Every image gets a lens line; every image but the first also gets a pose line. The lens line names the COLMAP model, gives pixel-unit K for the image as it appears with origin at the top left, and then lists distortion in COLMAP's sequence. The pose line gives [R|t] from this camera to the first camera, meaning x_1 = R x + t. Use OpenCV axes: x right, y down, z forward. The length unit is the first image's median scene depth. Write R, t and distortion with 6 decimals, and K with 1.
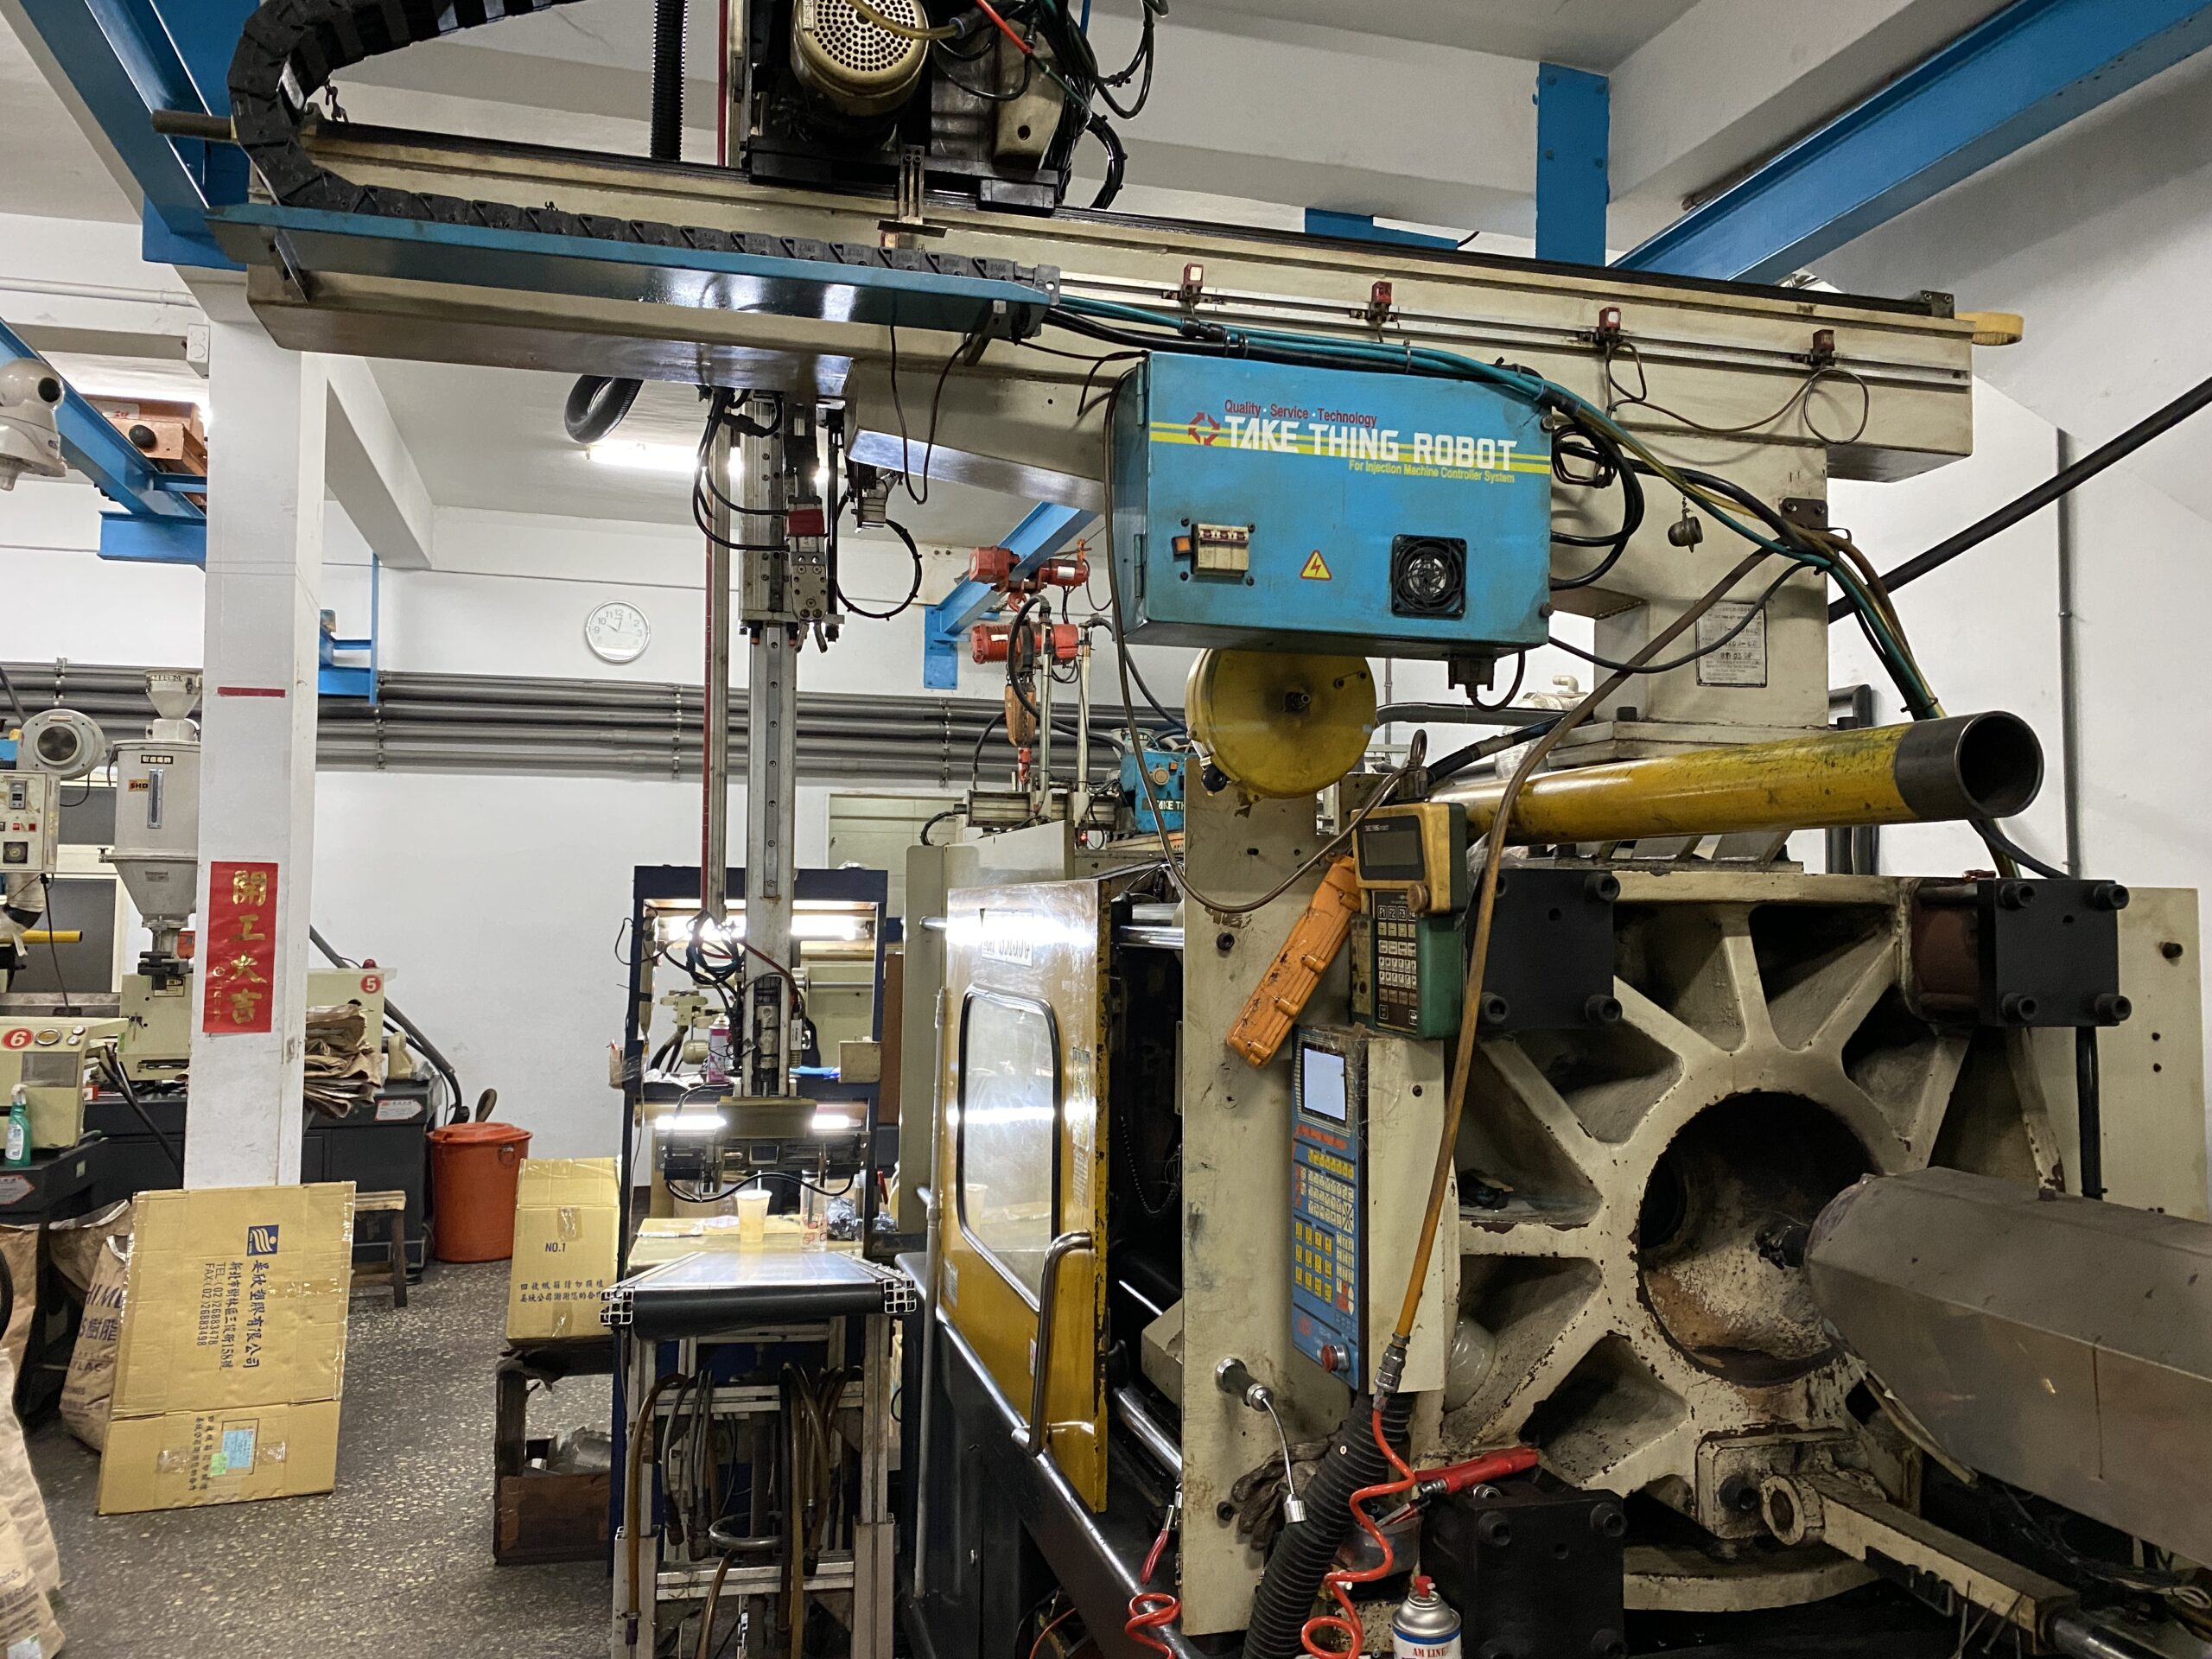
lens RADIAL K [[1685.1, 0, 1107.4], [0, 1685.1, 840.2], [0, 0, 1]] dist [0.008688, -0.003884]
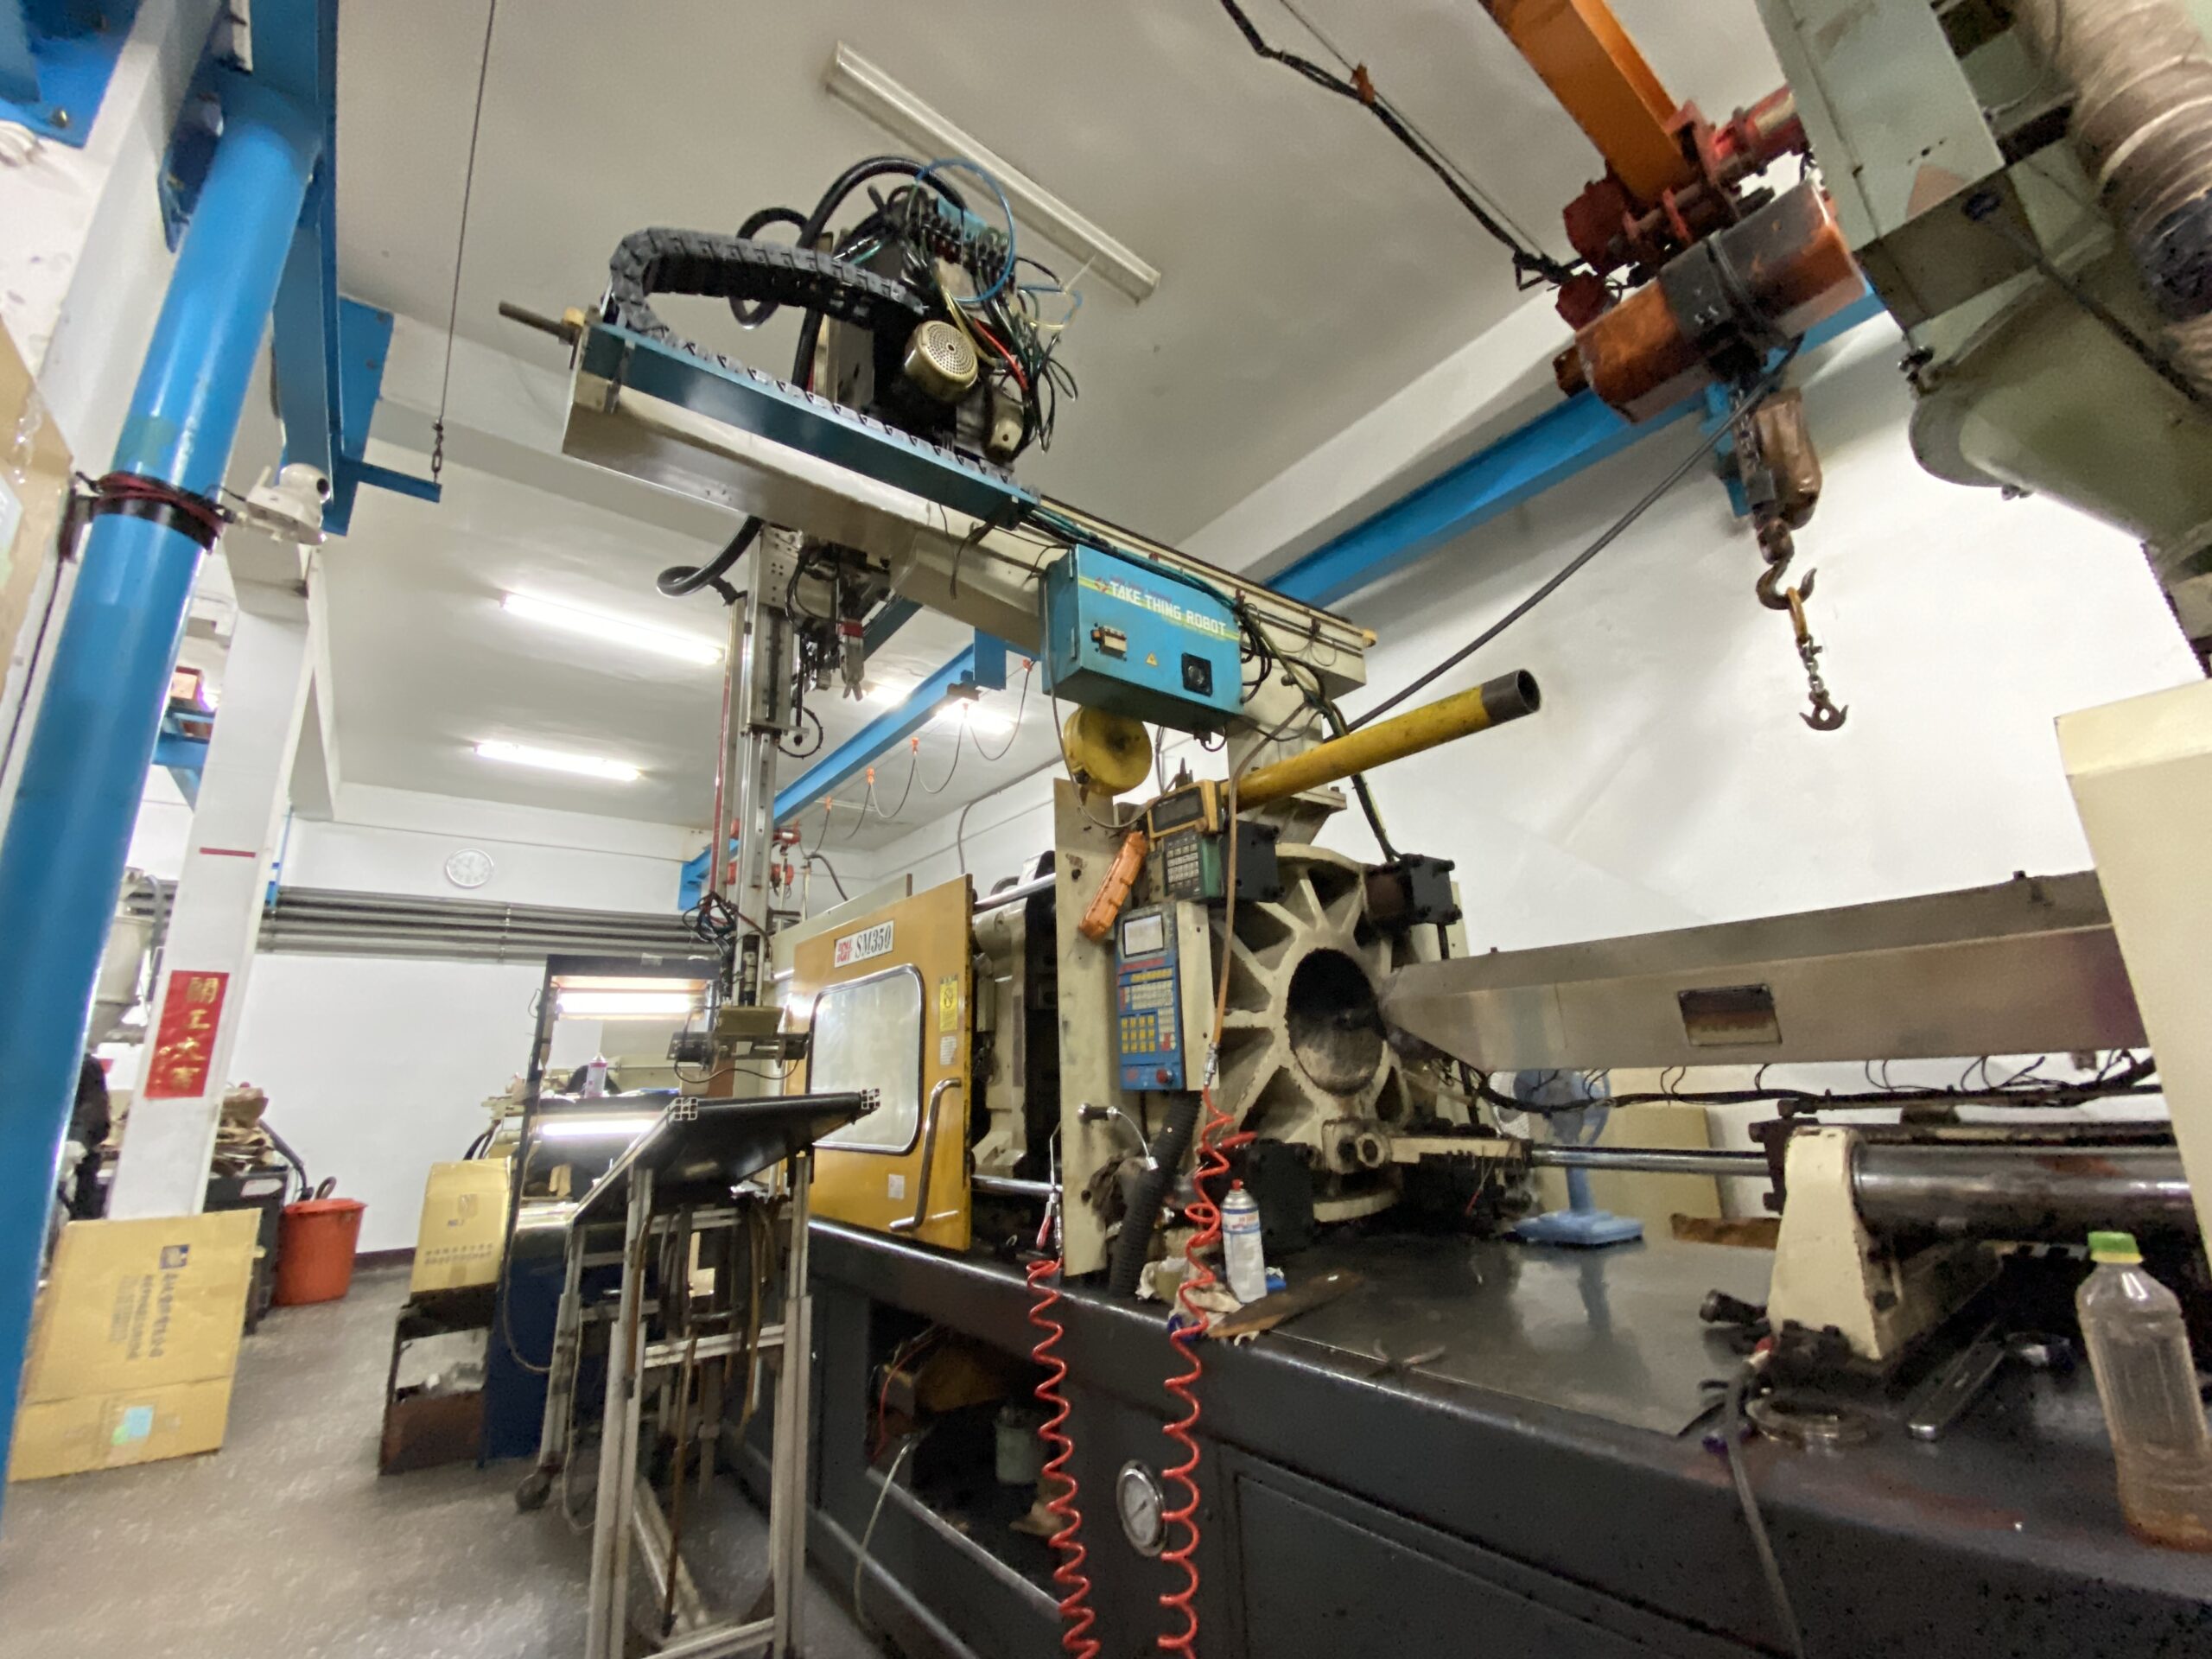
lens RADIAL K [[892.7, 0, 1106.0], [0, 892.7, 829.5], [0, 0, 1]] dist [0.016885, -0.018651]
pose [[0.927281, 0.056648, 0.370055, -0.102358], [0.029500, 0.974355, -0.223073, 0.090179], [-0.373201, 0.217768, 0.901830, 0.033407]]
